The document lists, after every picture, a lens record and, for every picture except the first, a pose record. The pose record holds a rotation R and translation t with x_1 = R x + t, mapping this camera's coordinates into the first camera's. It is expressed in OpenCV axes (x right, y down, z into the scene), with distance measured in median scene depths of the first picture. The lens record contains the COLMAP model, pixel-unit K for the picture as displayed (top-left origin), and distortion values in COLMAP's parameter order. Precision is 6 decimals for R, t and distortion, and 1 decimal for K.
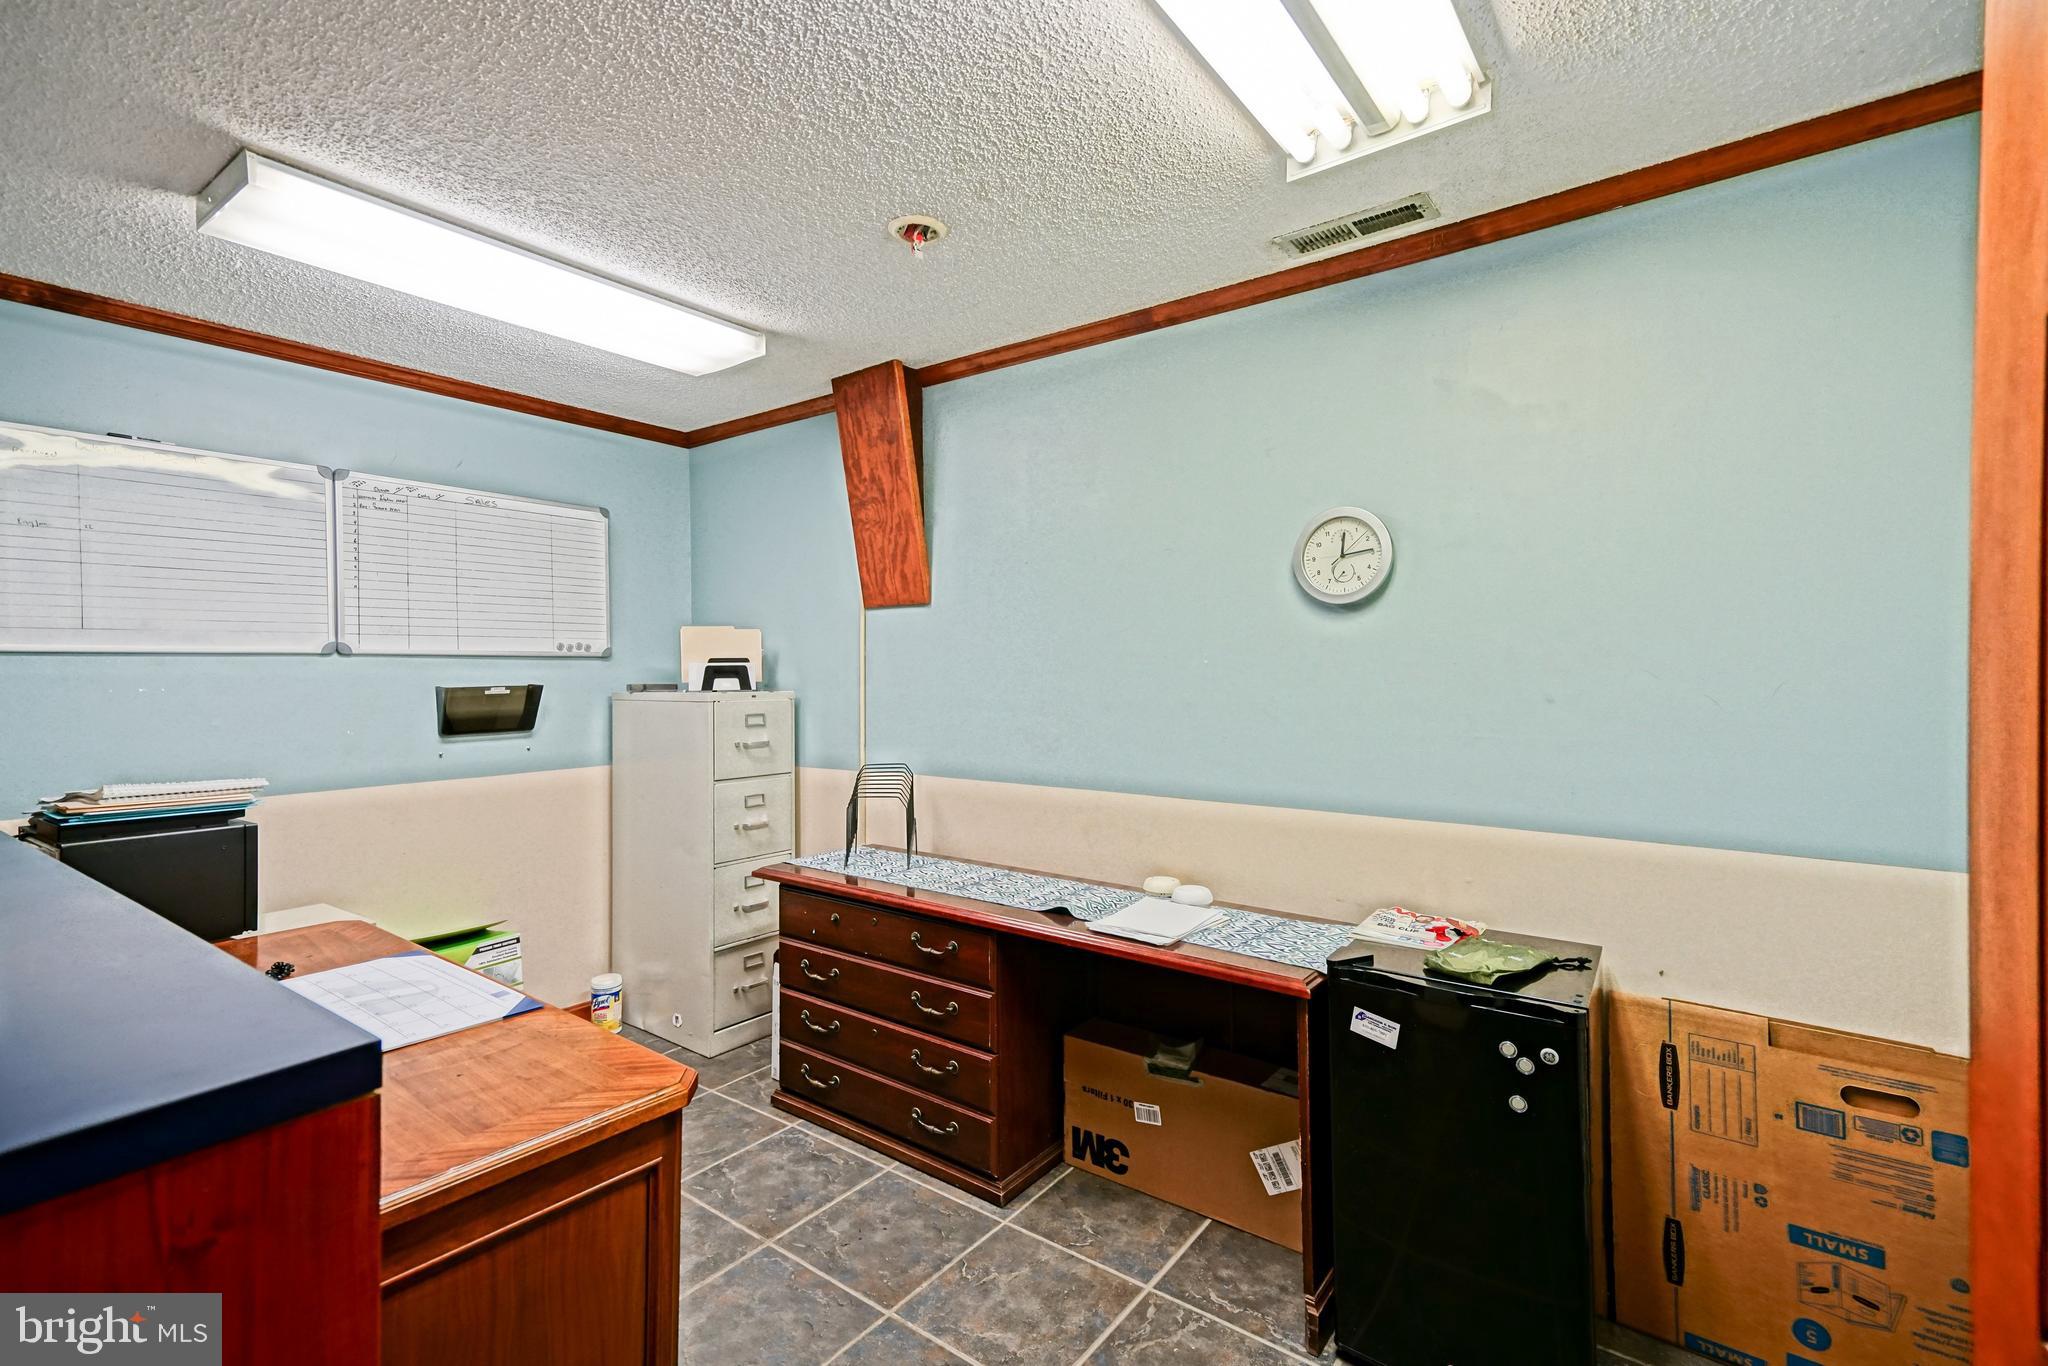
lens RADIAL K [[897.6, 0, 1029.3], [0, 897.6, 671.9], [0, 0, 1]] dist [0.000274, 0.000103]
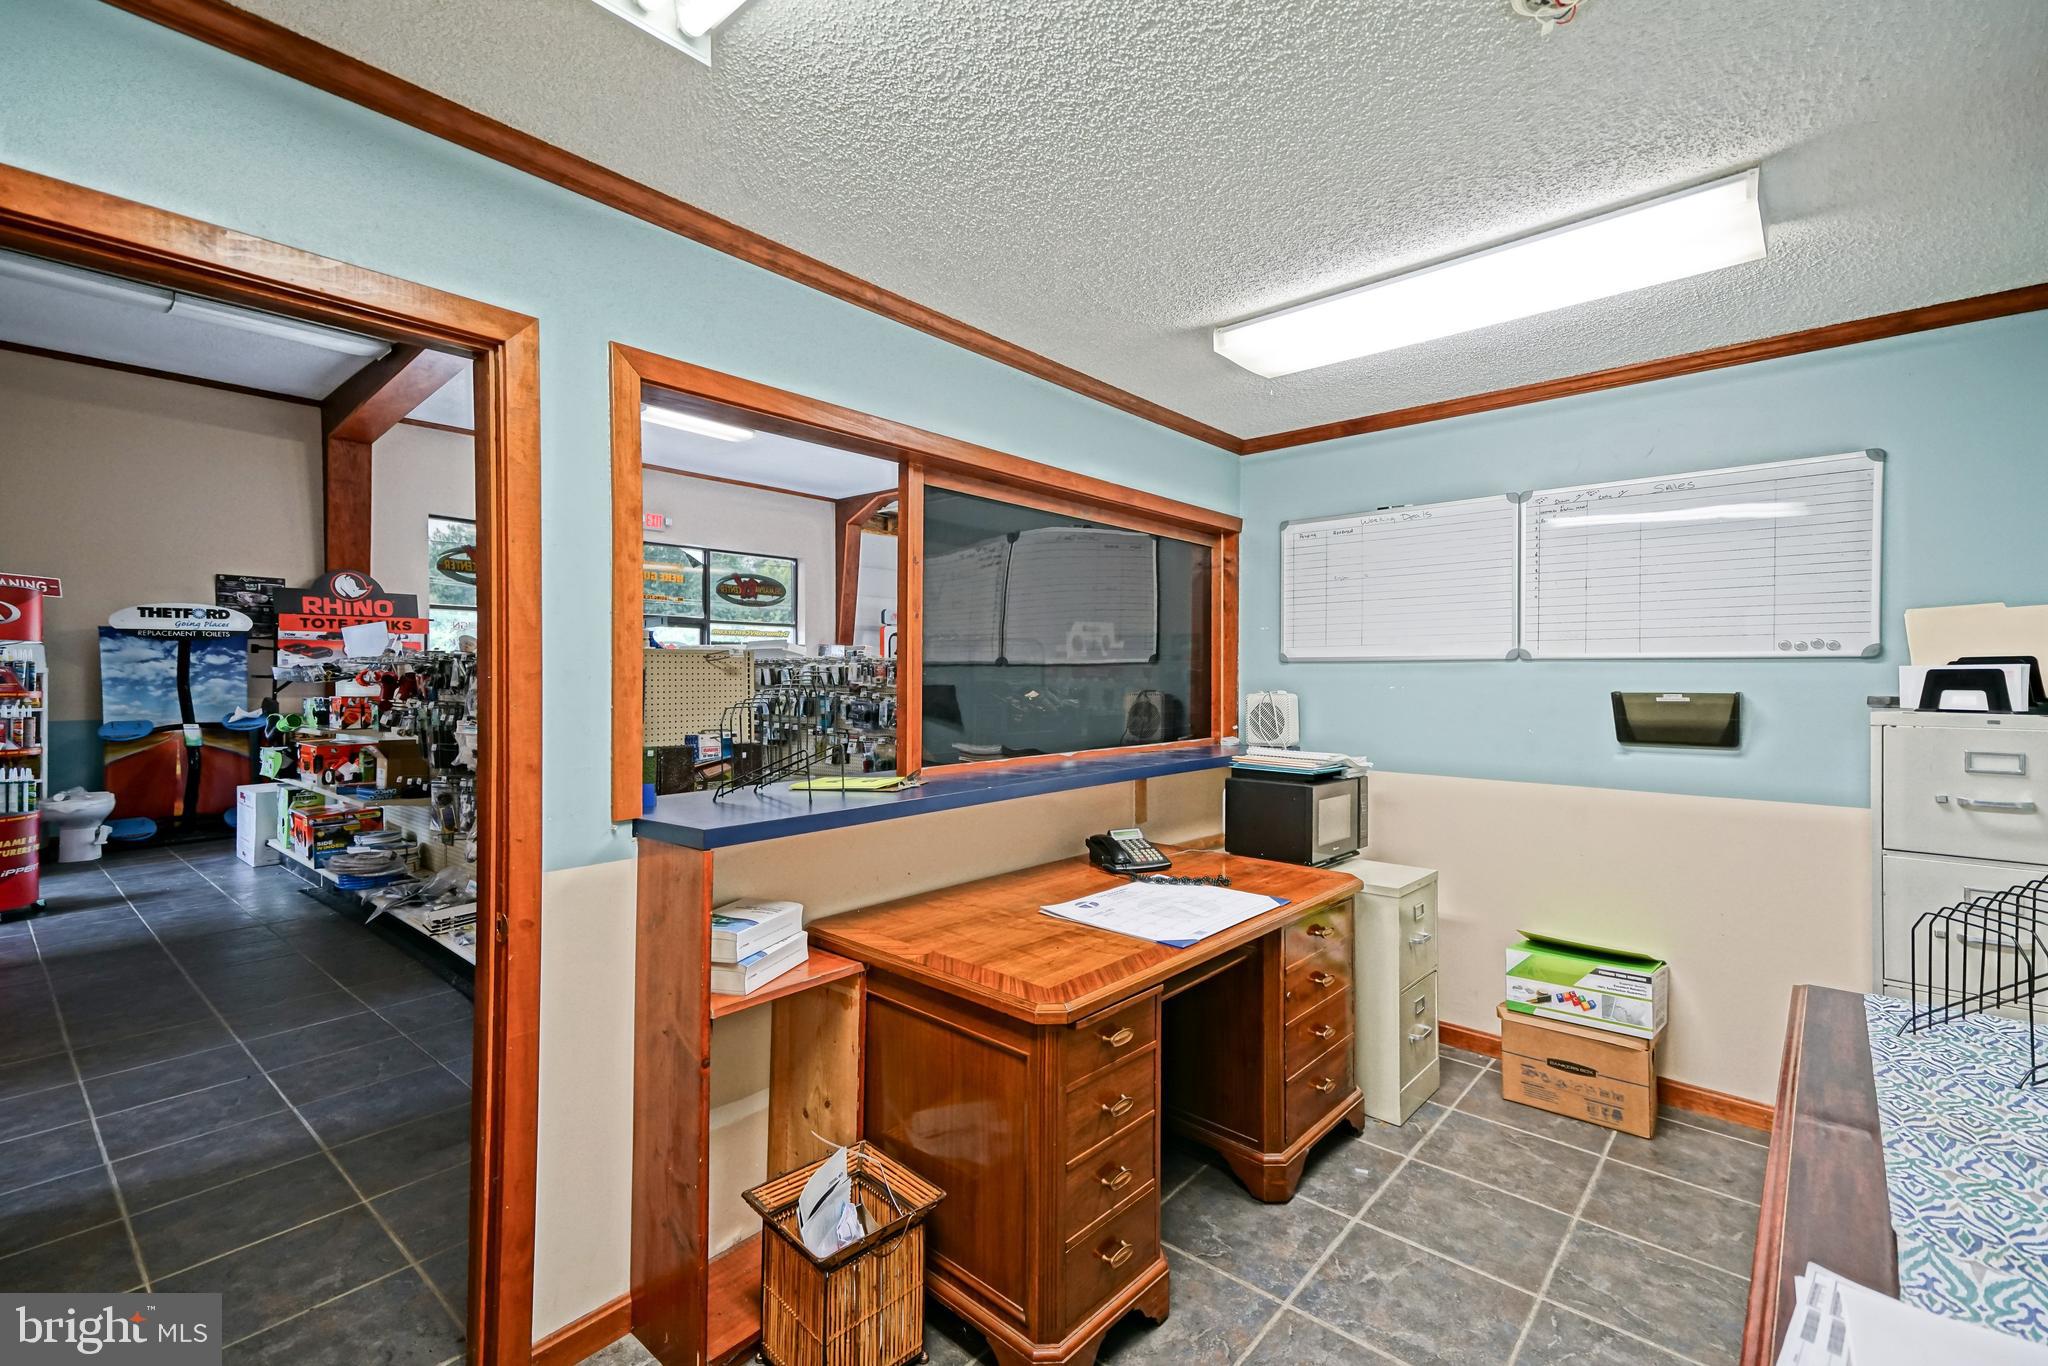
lens RADIAL K [[897.6, 0, 1029.3], [0, 897.6, 671.9], [0, 0, 1]] dist [0.000274, 0.000103]
pose [[-0.098367, 0.002504, -0.995147, 0.352766], [-0.005458, 0.999980, 0.003056, -0.004023], [0.995135, 0.005732, -0.098351, 0.458361]]
